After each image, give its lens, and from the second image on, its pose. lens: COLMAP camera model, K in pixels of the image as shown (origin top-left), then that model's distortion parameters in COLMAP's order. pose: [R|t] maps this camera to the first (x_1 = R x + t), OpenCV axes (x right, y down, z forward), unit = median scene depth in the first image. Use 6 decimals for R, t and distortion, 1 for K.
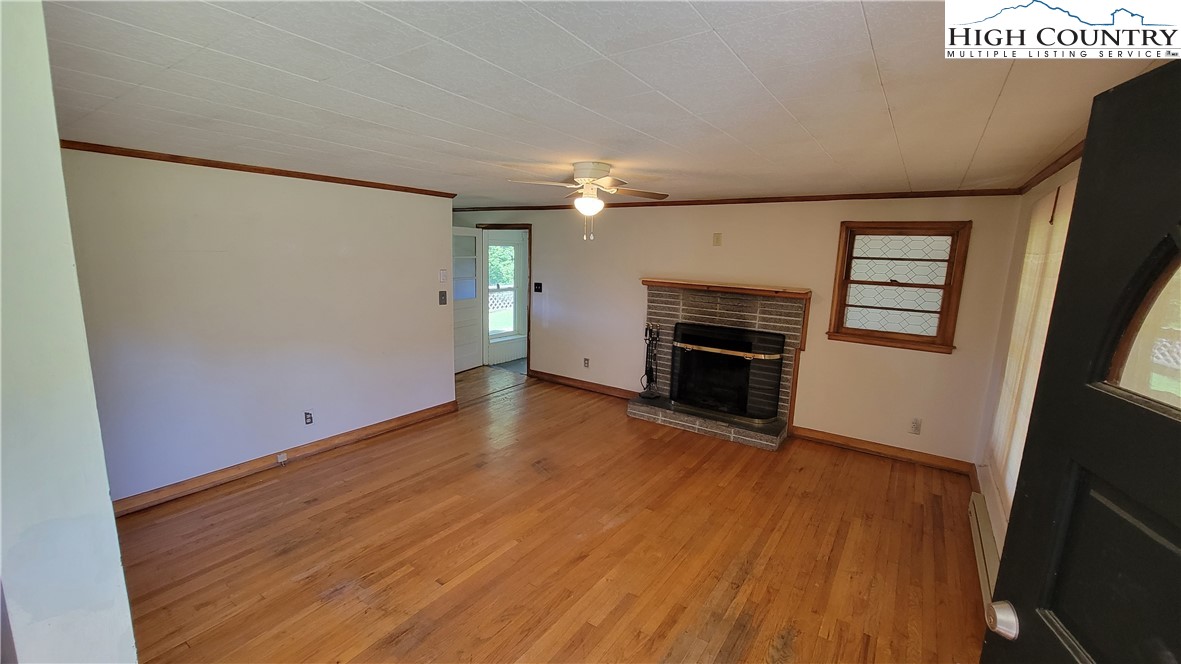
lens RADIAL K [[482.1, 0, 593.8], [0, 482.1, 334.4], [0, 0, 1]] dist [-0.003419, -0.000173]
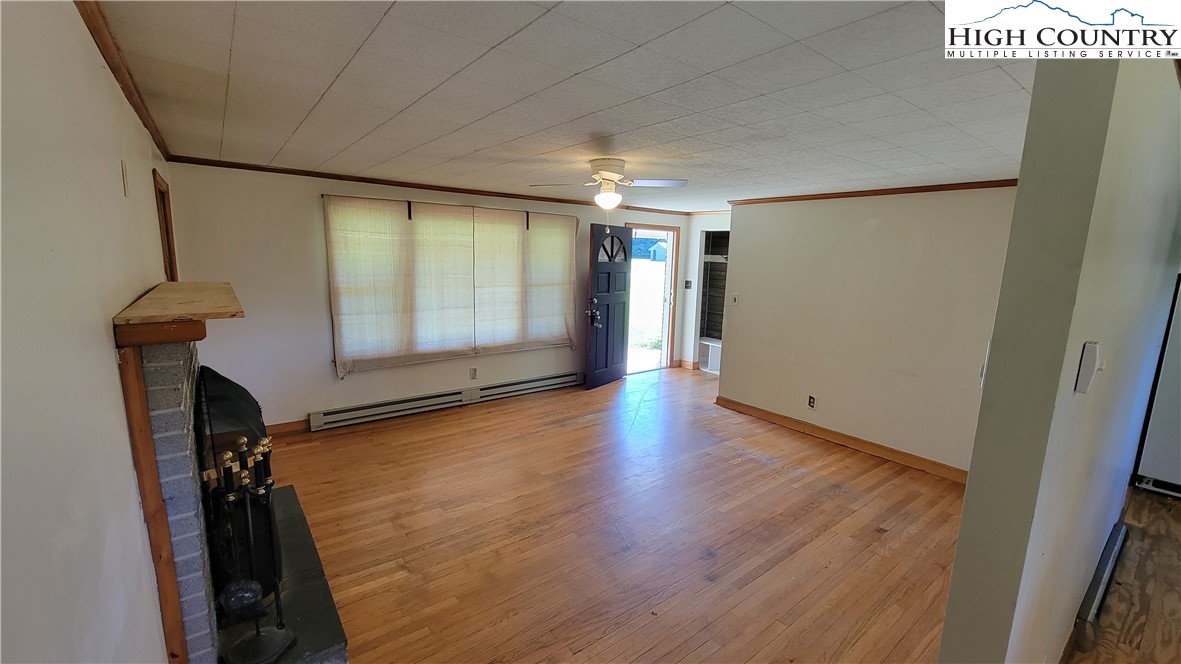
lens RADIAL K [[482.1, 0, 593.8], [0, 482.1, 334.4], [0, 0, 1]] dist [-0.003419, -0.000173]
pose [[-0.951057, -0.106843, 0.289956, -0.340798], [-0.004625, 0.943142, 0.332359, -0.364921], [-0.308980, 0.314751, -0.897476, 2.202955]]
